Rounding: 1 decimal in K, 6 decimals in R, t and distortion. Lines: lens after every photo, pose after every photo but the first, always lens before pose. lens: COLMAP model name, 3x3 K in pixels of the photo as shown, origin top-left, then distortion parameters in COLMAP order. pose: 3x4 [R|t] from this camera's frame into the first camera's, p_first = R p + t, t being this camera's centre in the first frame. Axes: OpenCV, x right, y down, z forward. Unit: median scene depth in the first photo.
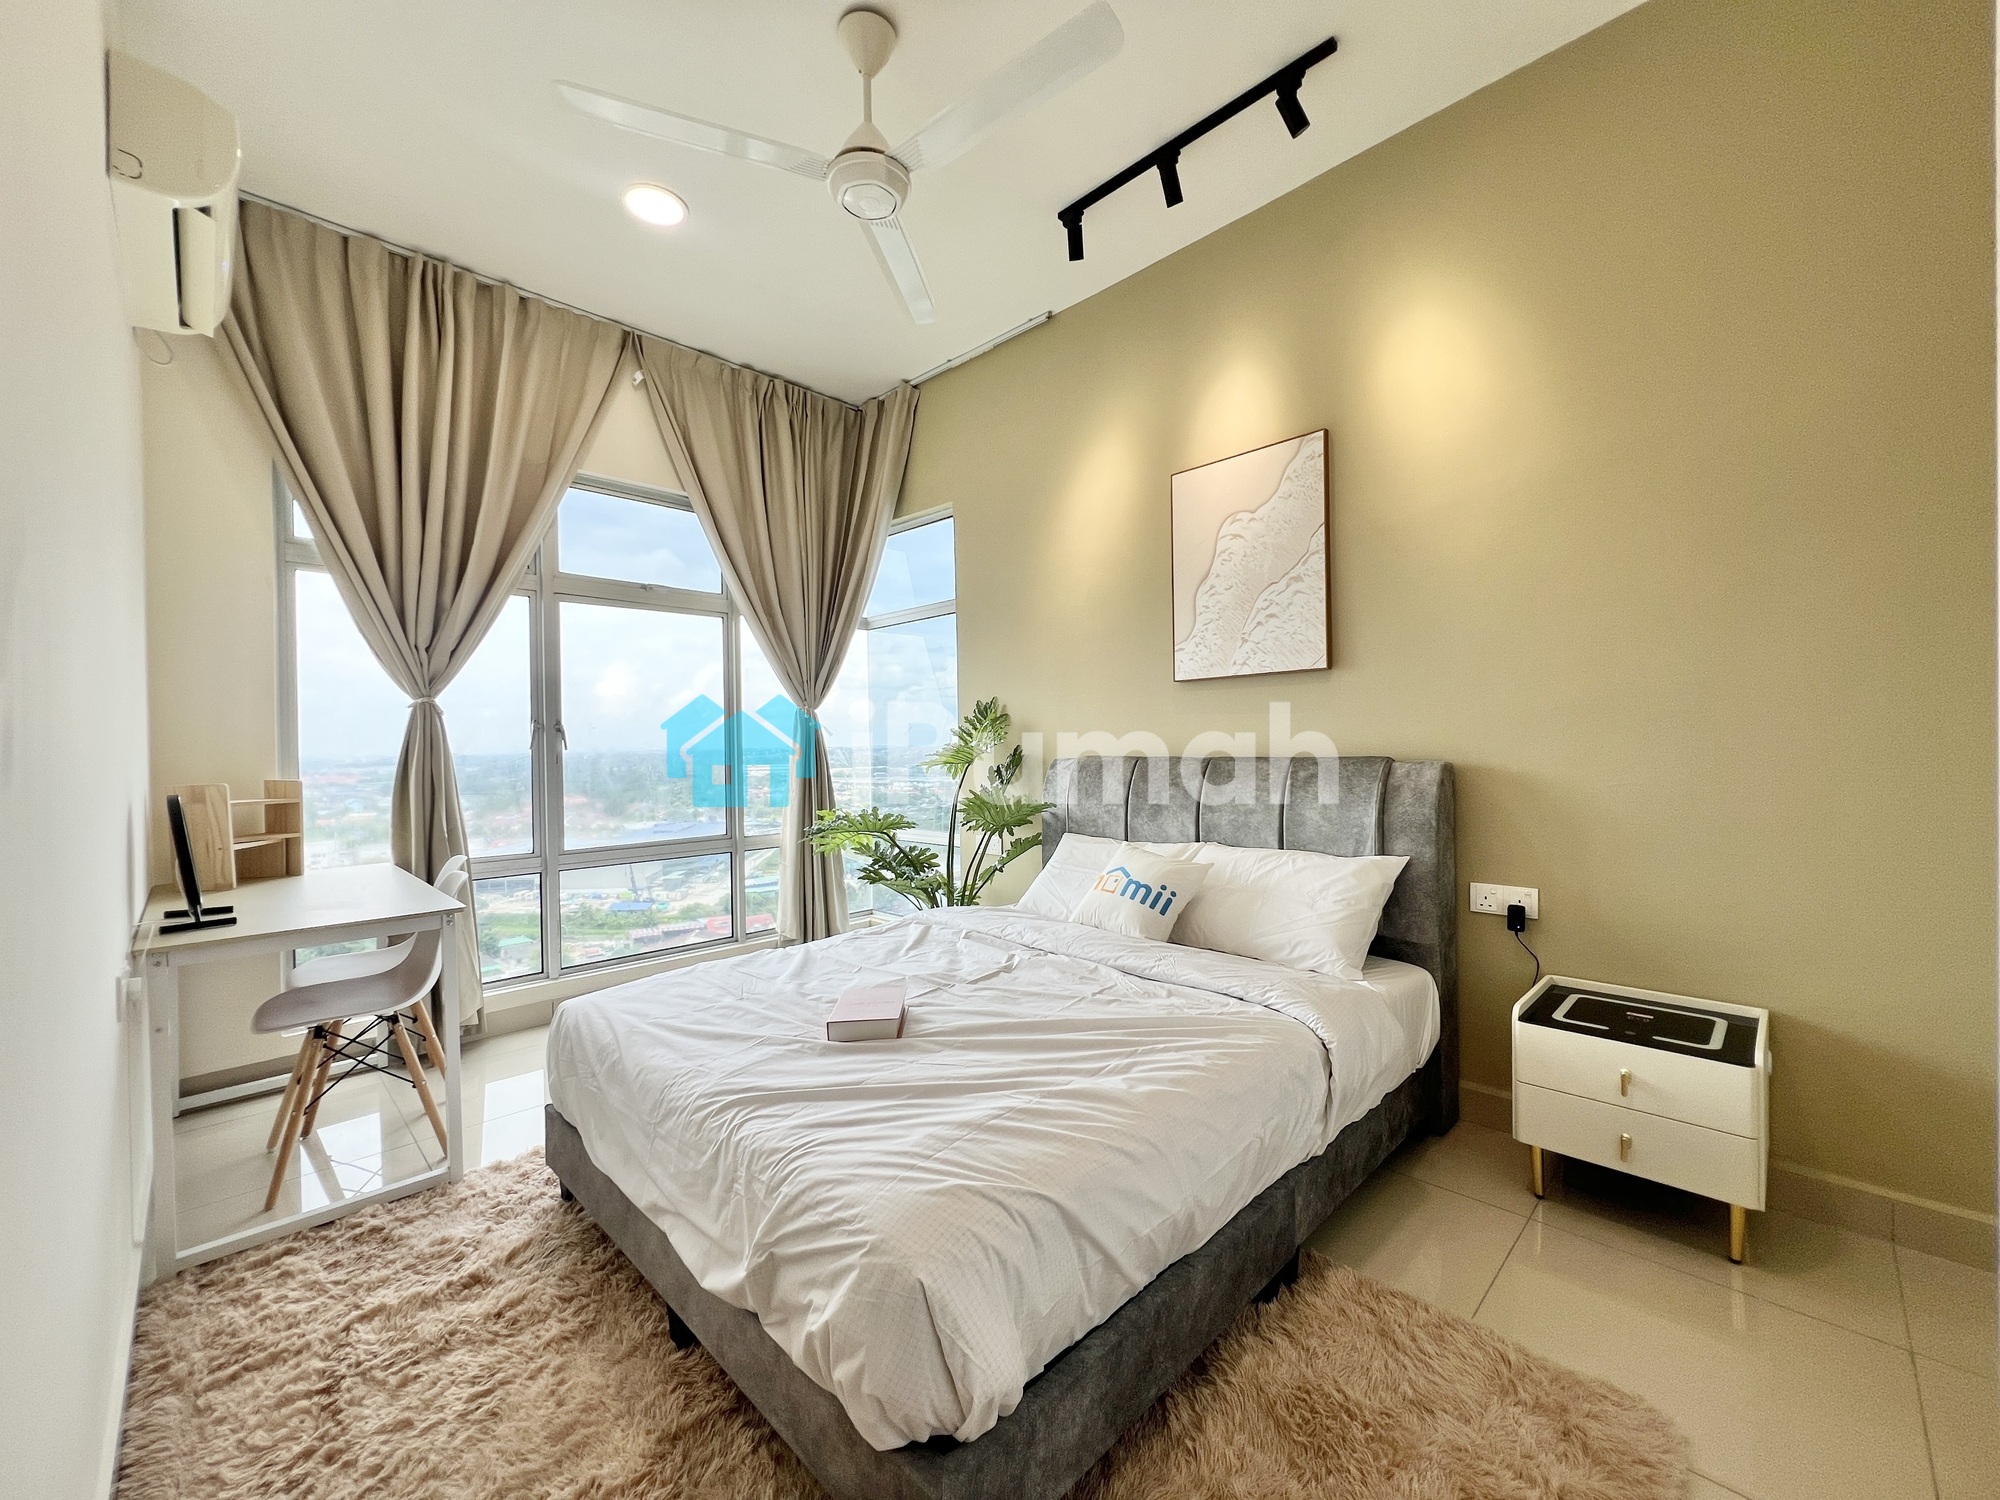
lens RADIAL K [[796.6, 0, 990.7], [0, 796.6, 753.9], [0, 0, 1]] dist [-0.001433, 0.000872]
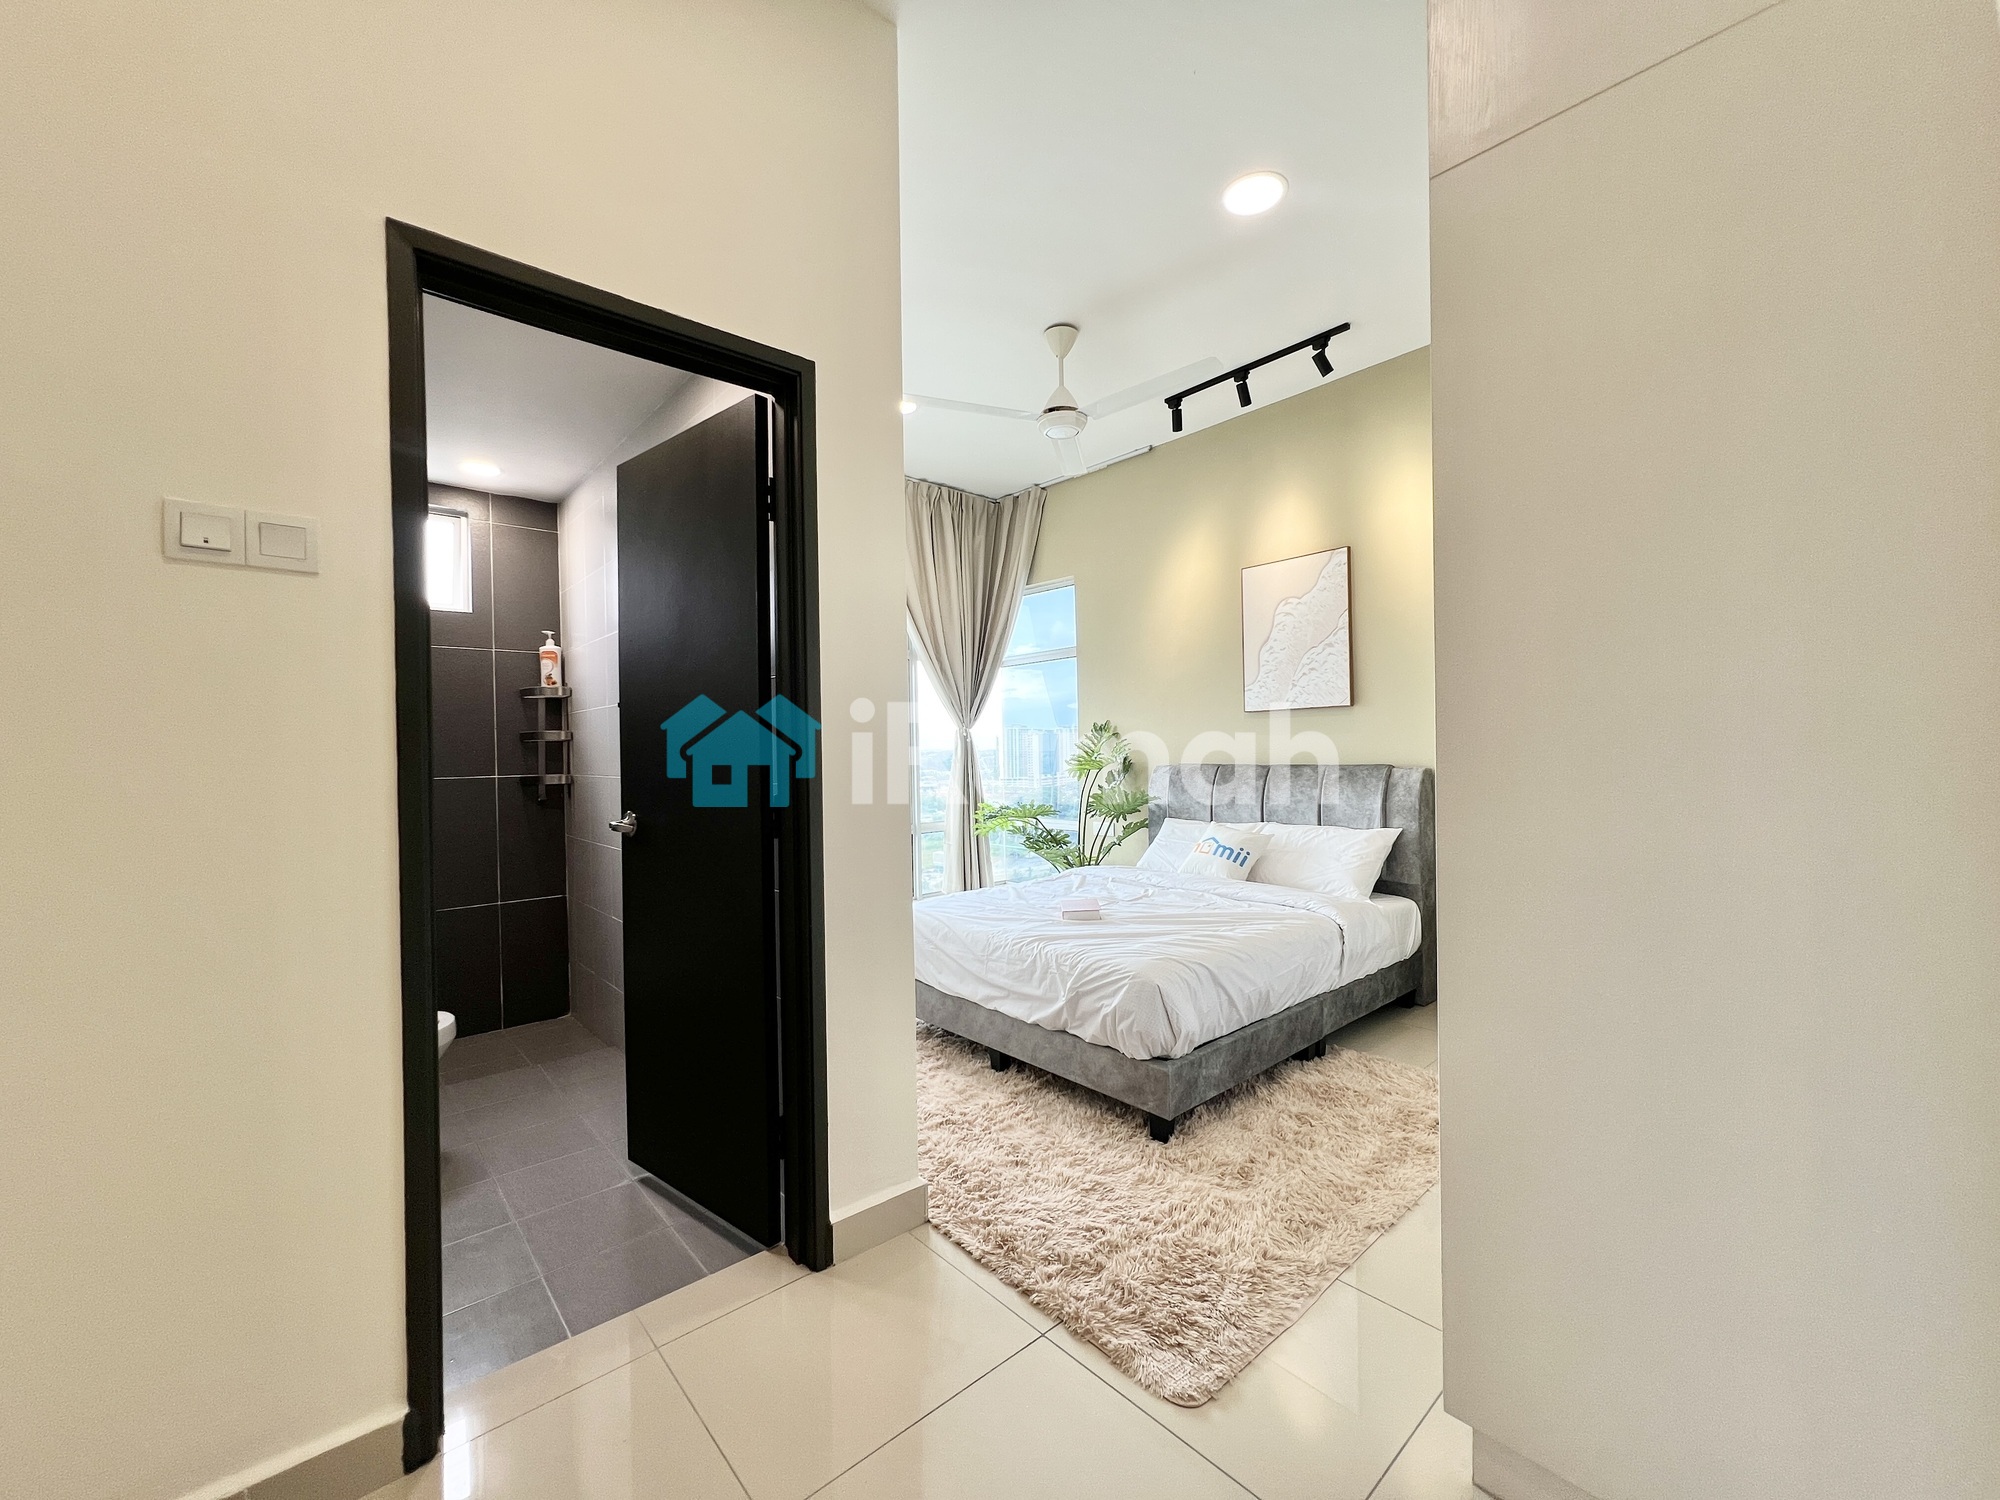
lens RADIAL K [[796.6, 0, 994.7], [0, 796.6, 752.3], [0, 0, 1]] dist [-0.001433, 0.000872]
pose [[0.998542, -0.003396, -0.053881, -0.161658], [0.003046, 0.999974, -0.006573, -0.011113], [0.053902, 0.006399, 0.998526, -0.520421]]
